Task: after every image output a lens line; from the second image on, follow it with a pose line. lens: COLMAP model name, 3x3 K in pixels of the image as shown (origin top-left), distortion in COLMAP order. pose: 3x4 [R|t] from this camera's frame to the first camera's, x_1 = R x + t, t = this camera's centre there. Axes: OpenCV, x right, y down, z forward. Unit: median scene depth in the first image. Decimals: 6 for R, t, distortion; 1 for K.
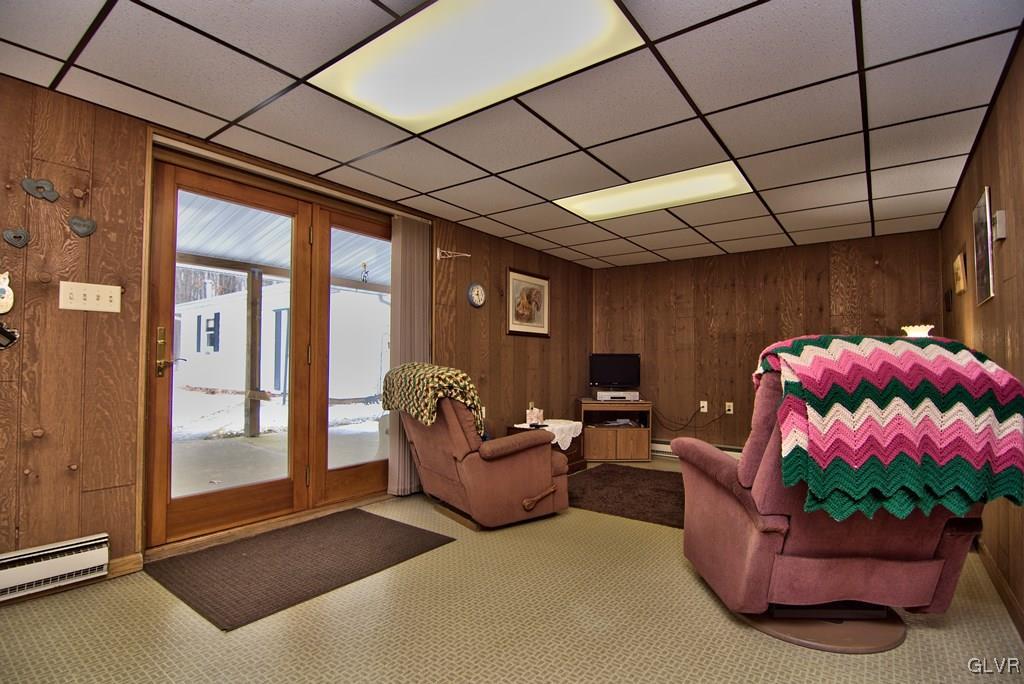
lens RADIAL K [[491.6, 0, 512.4], [0, 491.6, 344.8], [0, 0, 1]] dist [-0.015561, -0.004411]
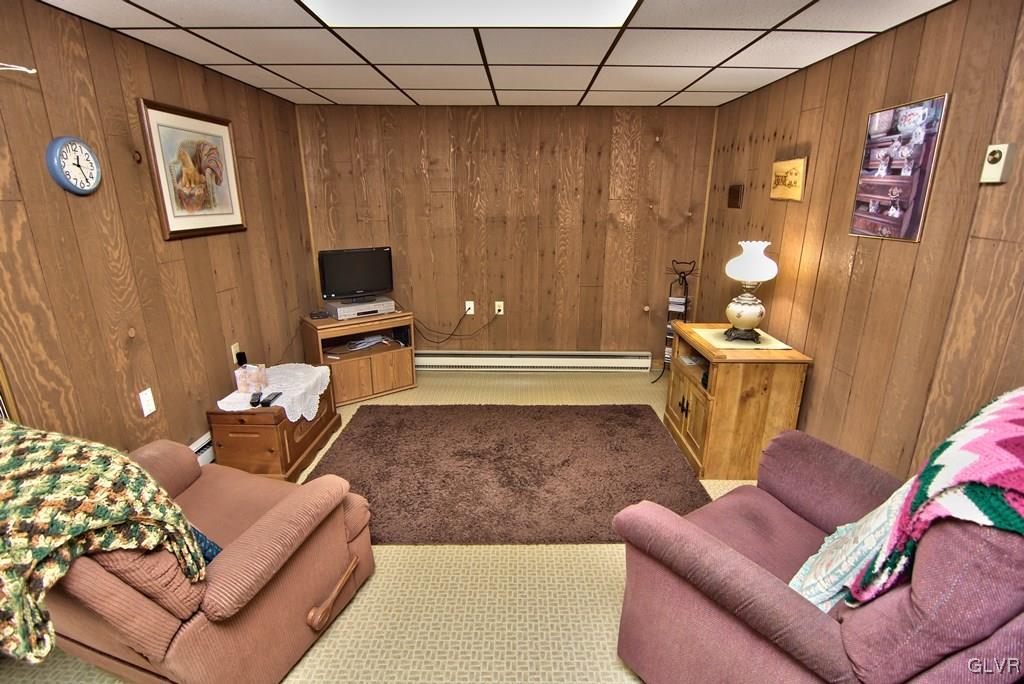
lens RADIAL K [[491.6, 0, 518.8], [0, 491.6, 347.4], [0, 0, 1]] dist [-0.015561, -0.004411]
pose [[0.797485, -0.181330, 0.575445, -0.029494], [-0.021144, 0.944782, 0.327015, -0.086451], [-0.602968, -0.272957, 0.749616, 0.339493]]
